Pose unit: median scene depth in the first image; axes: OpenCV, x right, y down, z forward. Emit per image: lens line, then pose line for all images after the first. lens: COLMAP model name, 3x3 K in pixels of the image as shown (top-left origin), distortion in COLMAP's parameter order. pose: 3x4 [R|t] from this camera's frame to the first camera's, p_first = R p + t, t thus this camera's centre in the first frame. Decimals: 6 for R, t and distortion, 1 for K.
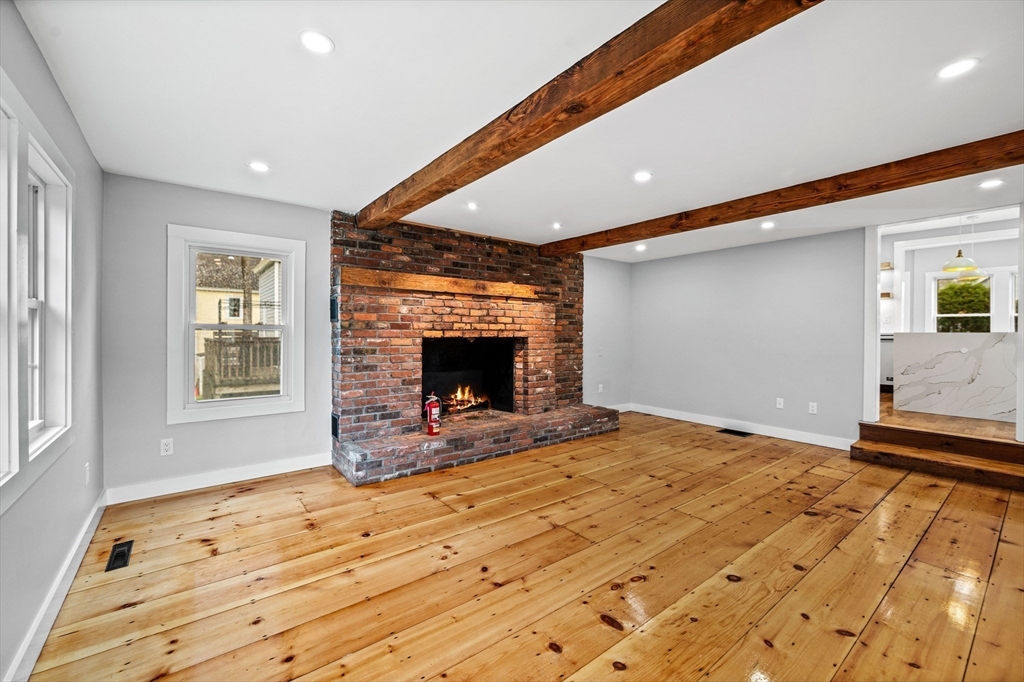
lens RADIAL K [[416.7, 0, 512.0], [0, 416.7, 341.0], [0, 0, 1]] dist [-0.001980, -0.000069]
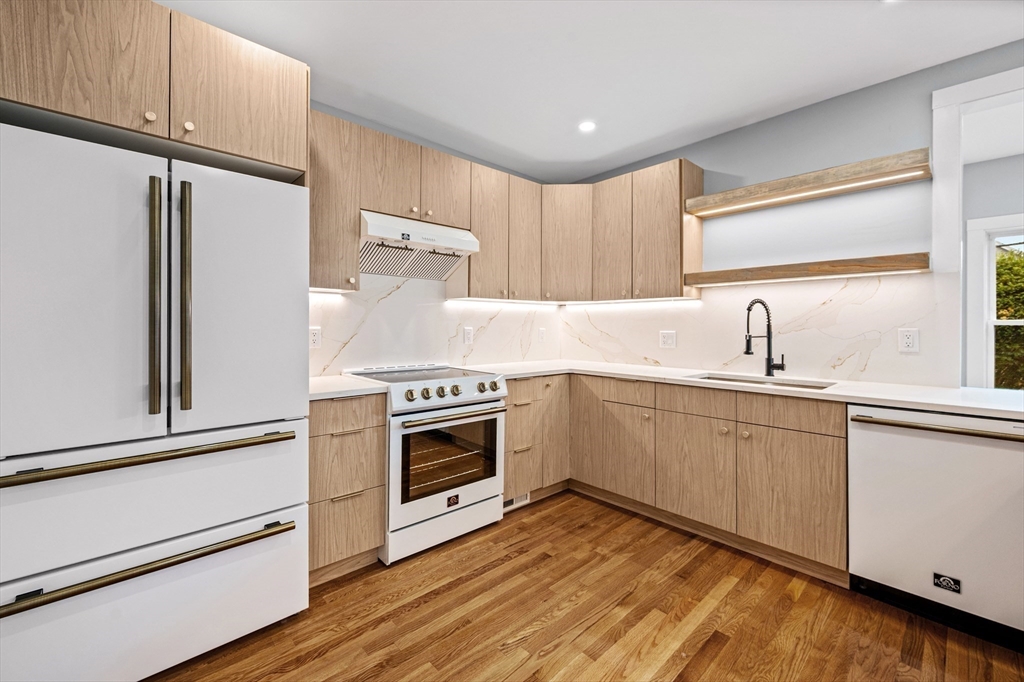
lens RADIAL K [[424.7, 0, 501.9], [0, 424.7, 327.3], [0, 0, 1]] dist [-0.000333, -0.000381]
pose [[0.996992, -0.002121, 0.077471, 0.861977], [0.003384, 0.999863, -0.016181, -0.088022], [-0.077426, 0.016395, 0.996863, 1.071136]]
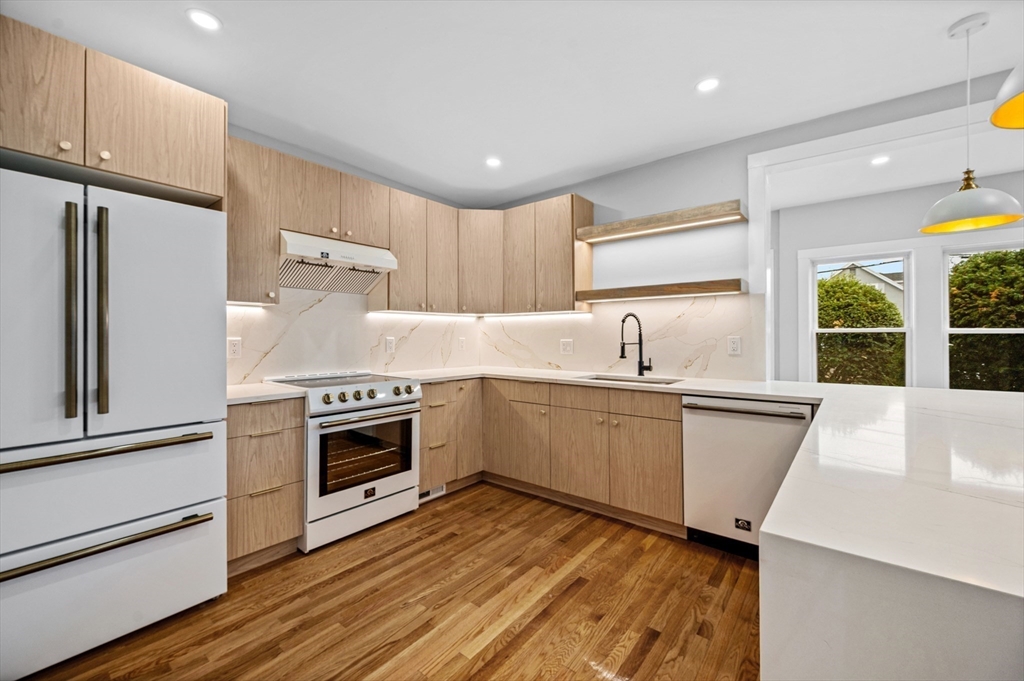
lens RADIAL K [[417.4, 0, 510.8], [0, 417.4, 334.7], [0, 0, 1]] dist [-0.001637, 0.000150]
pose [[0.972852, -0.006499, 0.231336, 0.899414], [0.011378, 0.999740, -0.019760, -0.086879], [-0.231147, 0.021856, 0.972673, 0.992450]]
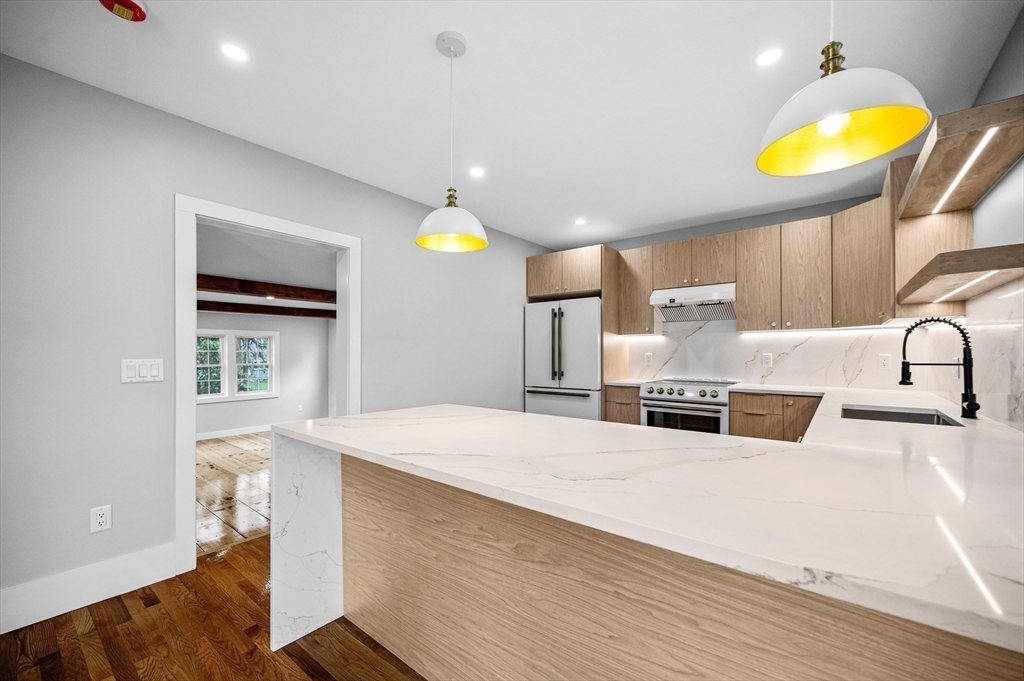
lens RADIAL K [[411.5, 0, 508.7], [0, 411.5, 353.9], [0, 0, 1]] dist [-0.001085, -0.000055]
pose [[0.224670, -0.004677, -0.974424, 1.579432], [-0.013524, 0.999877, -0.007918, -0.084873], [0.974341, 0.014957, 0.224579, 1.071665]]
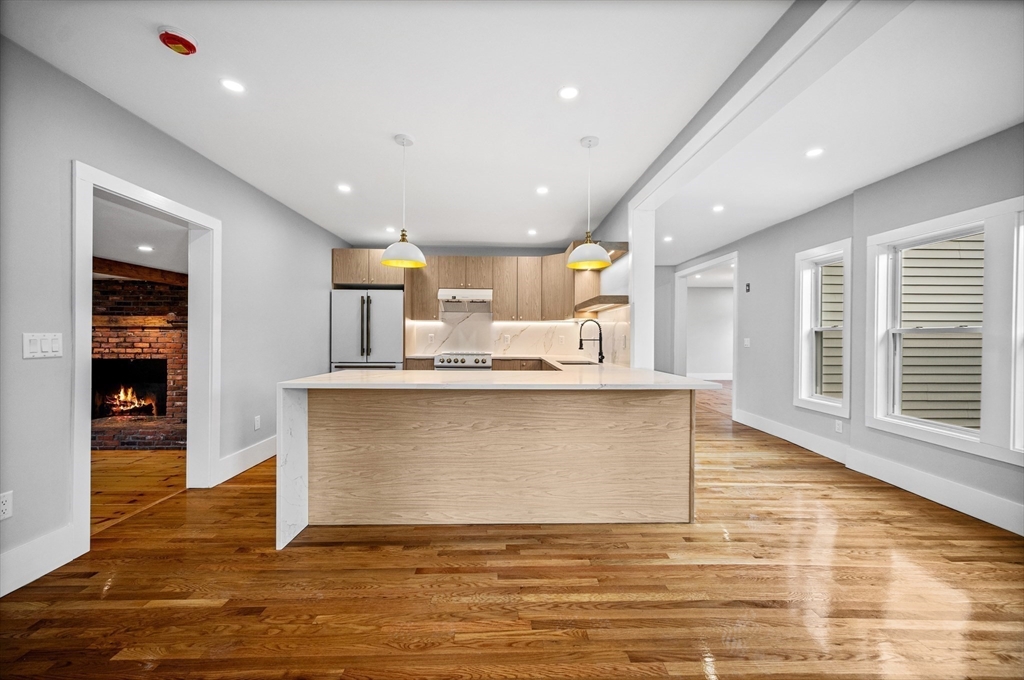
lens RADIAL K [[416.7, 0, 512.0], [0, 416.7, 340.0], [0, 0, 1]] dist [-0.001980, -0.000069]
pose [[0.800786, 0.004368, -0.598934, 1.705285], [-0.012669, 0.999873, -0.009646, -0.070854], [0.598816, 0.015313, 0.800740, 0.692501]]
